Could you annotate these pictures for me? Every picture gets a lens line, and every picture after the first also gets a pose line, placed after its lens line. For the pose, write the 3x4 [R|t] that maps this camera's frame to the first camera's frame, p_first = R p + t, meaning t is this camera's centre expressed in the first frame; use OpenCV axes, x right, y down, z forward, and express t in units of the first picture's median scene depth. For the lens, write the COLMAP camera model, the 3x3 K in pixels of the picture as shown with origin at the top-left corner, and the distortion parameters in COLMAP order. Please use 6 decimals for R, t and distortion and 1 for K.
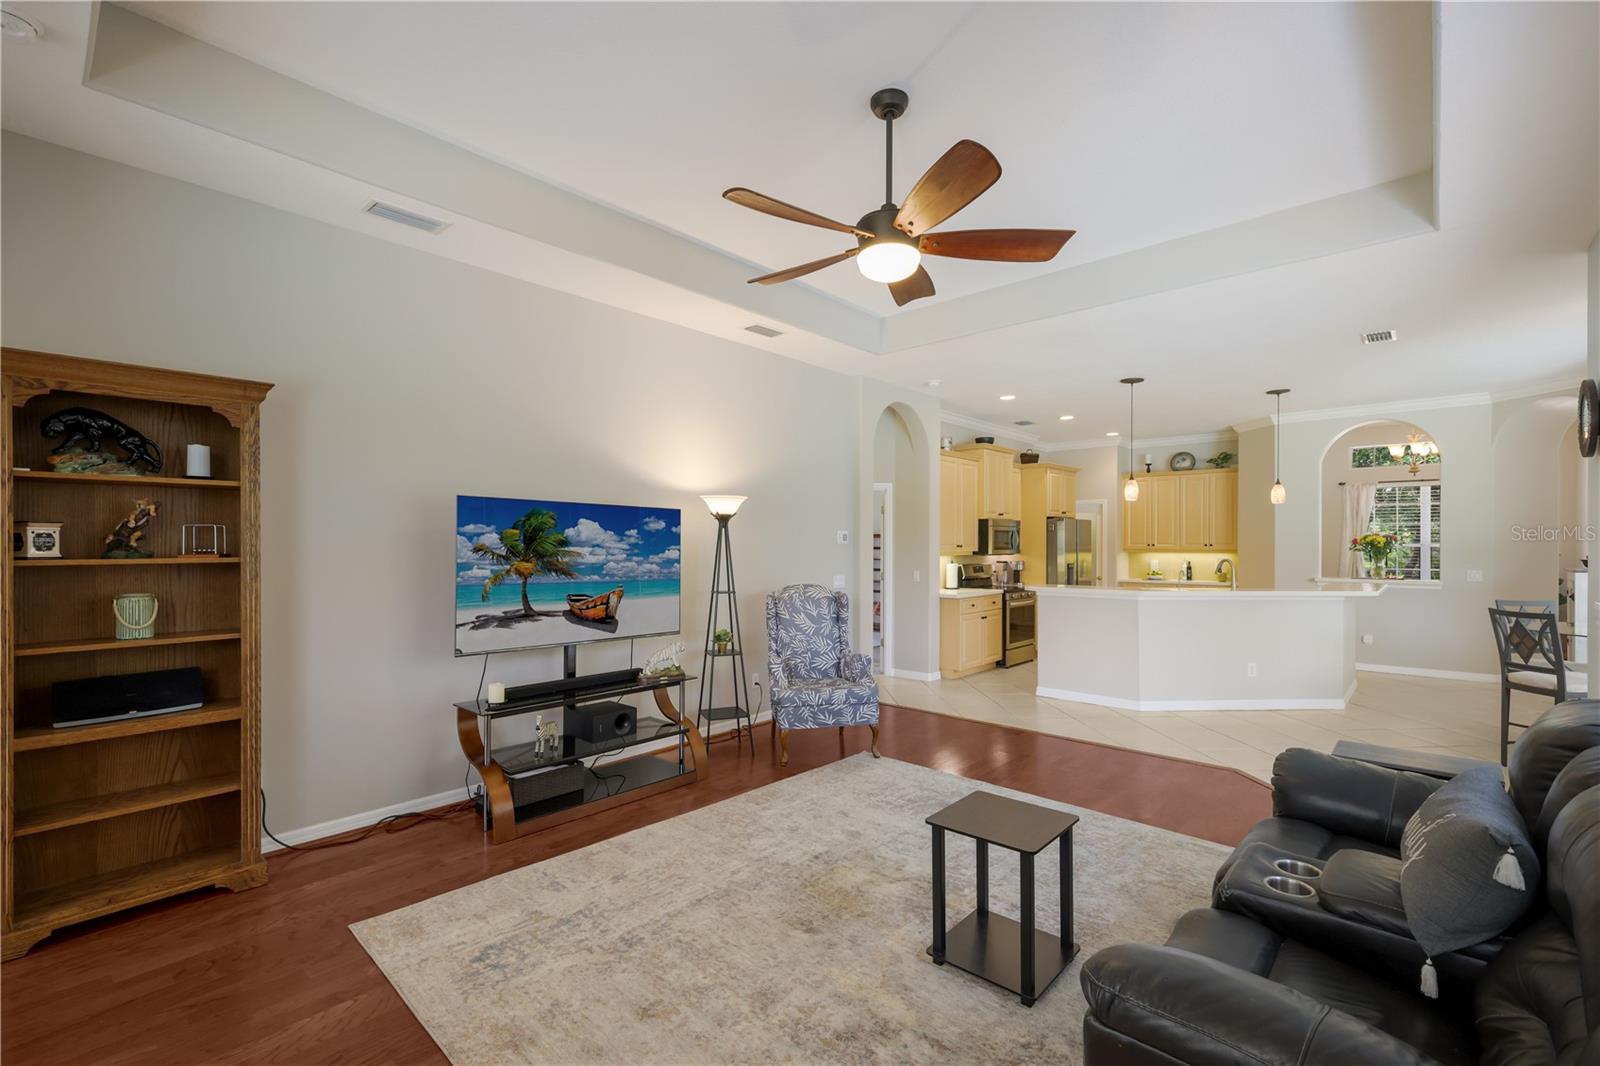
lens RADIAL K [[702.0, 0, 775.1], [0, 702.0, 546.7], [0, 0, 1]] dist [0.003932, -0.000074]
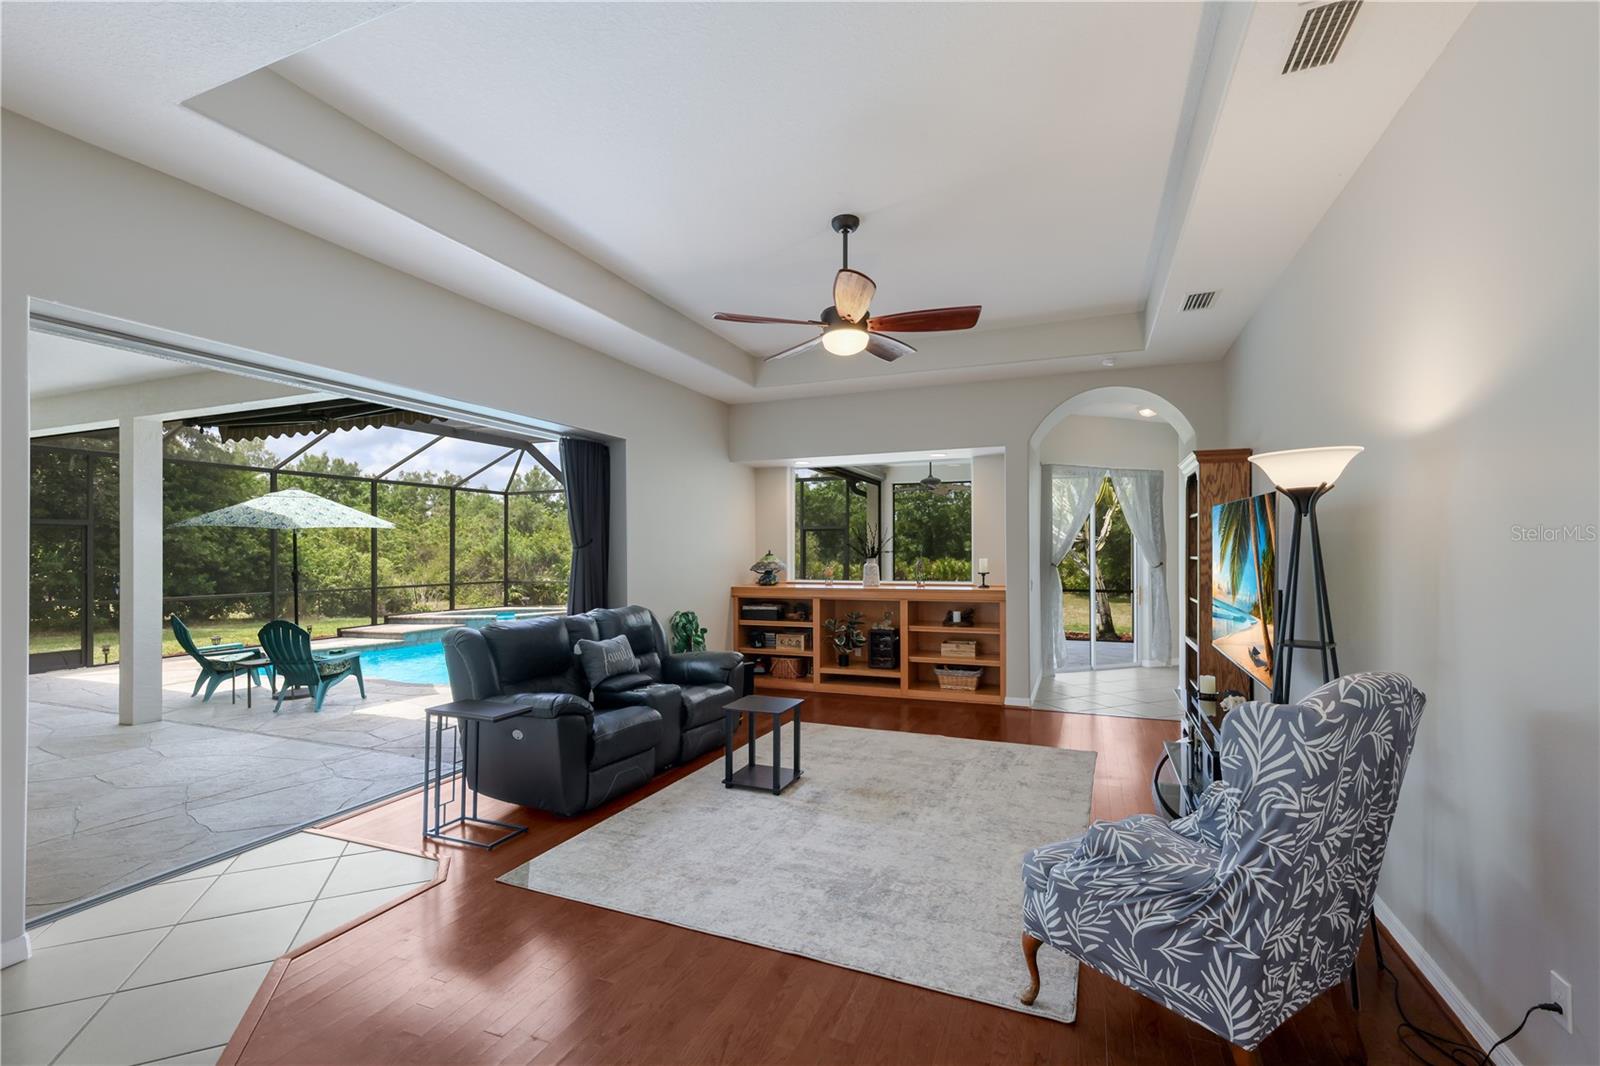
lens RADIAL K [[692.5, 0, 795.8], [0, 692.5, 548.6], [0, 0, 1]] dist [0.004391, 0.001246]
pose [[-0.934993, 0.002222, -0.354660, 0.485413], [0.003036, 0.999994, -0.001738, -0.004017], [0.354654, -0.002702, -0.934994, 1.479201]]
